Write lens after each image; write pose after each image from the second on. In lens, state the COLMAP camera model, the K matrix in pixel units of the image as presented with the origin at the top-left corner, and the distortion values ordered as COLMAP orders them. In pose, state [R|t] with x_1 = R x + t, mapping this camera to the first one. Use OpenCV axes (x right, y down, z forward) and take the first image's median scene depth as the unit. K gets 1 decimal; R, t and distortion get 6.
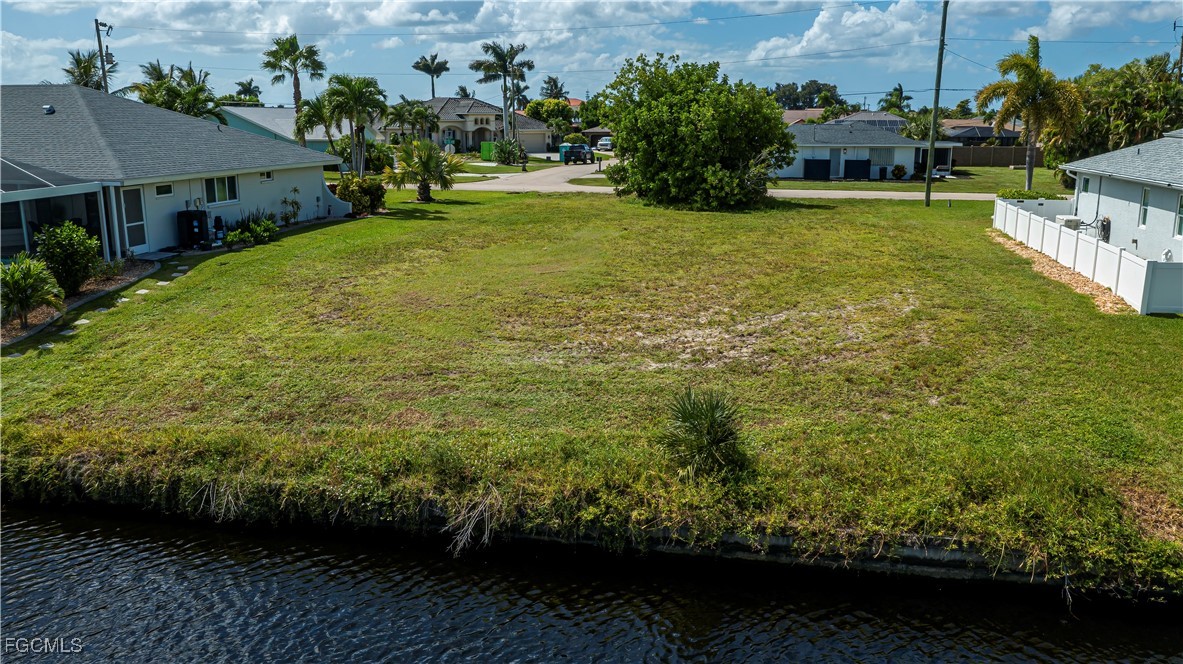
lens RADIAL K [[944.1, 0, 591.5], [0, 944.1, 332.0], [0, 0, 1]] dist [-0.000205, 0.001985]
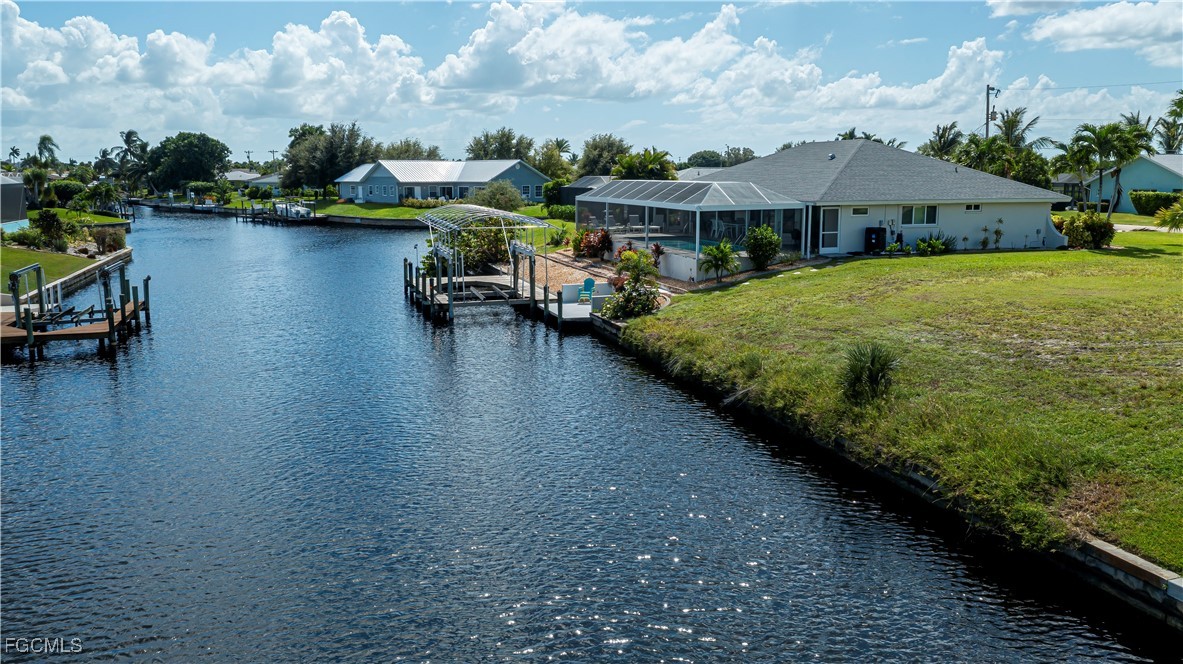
lens RADIAL K [[944.1, 0, 591.5], [0, 944.1, 332.0], [0, 0, 1]] dist [-0.000205, 0.001985]
pose [[0.496481, 0.145903, -0.855698, 0.540204], [-0.191390, 0.979913, 0.056037, 0.022421], [0.846685, 0.135951, 0.514433, -0.039027]]
